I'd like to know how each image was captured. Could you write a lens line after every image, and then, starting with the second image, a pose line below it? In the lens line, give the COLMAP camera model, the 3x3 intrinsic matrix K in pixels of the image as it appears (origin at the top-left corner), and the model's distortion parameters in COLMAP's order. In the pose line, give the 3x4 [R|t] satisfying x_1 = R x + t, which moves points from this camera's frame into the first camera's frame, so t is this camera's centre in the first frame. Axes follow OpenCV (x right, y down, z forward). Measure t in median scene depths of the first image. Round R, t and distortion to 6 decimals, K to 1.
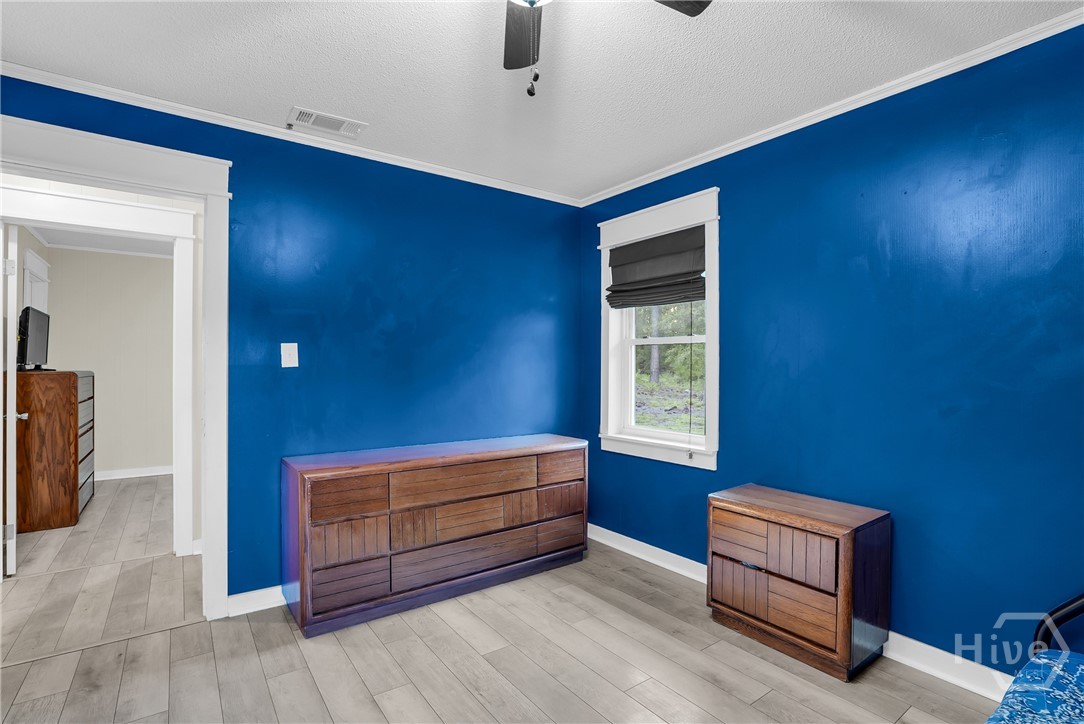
lens RADIAL K [[512.3, 0, 542.0], [0, 512.3, 362.0], [0, 0, 1]] dist [-0.043768, 0.011048]
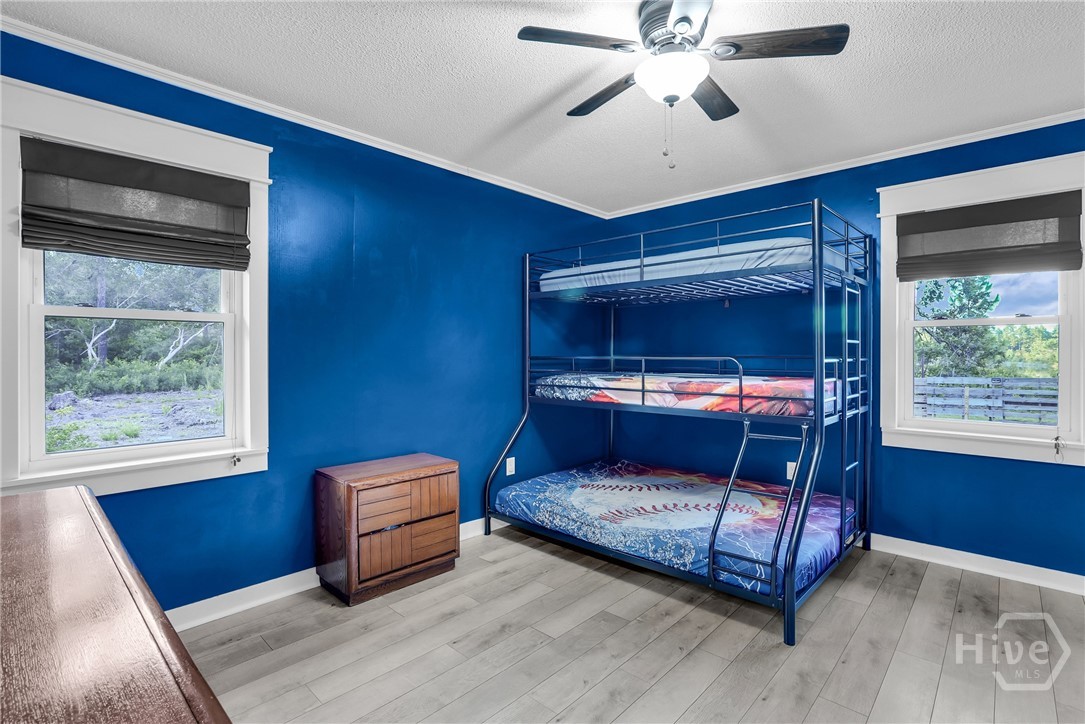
lens RADIAL K [[512.9, 0, 545.7], [0, 512.9, 356.8], [0, 0, 1]] dist [-0.059288, 0.024696]
pose [[-0.193576, -0.006826, 0.981062, -0.719784], [-0.005936, 0.999966, 0.005786, 0.012083], [-0.981067, -0.004703, -0.193610, 0.835164]]
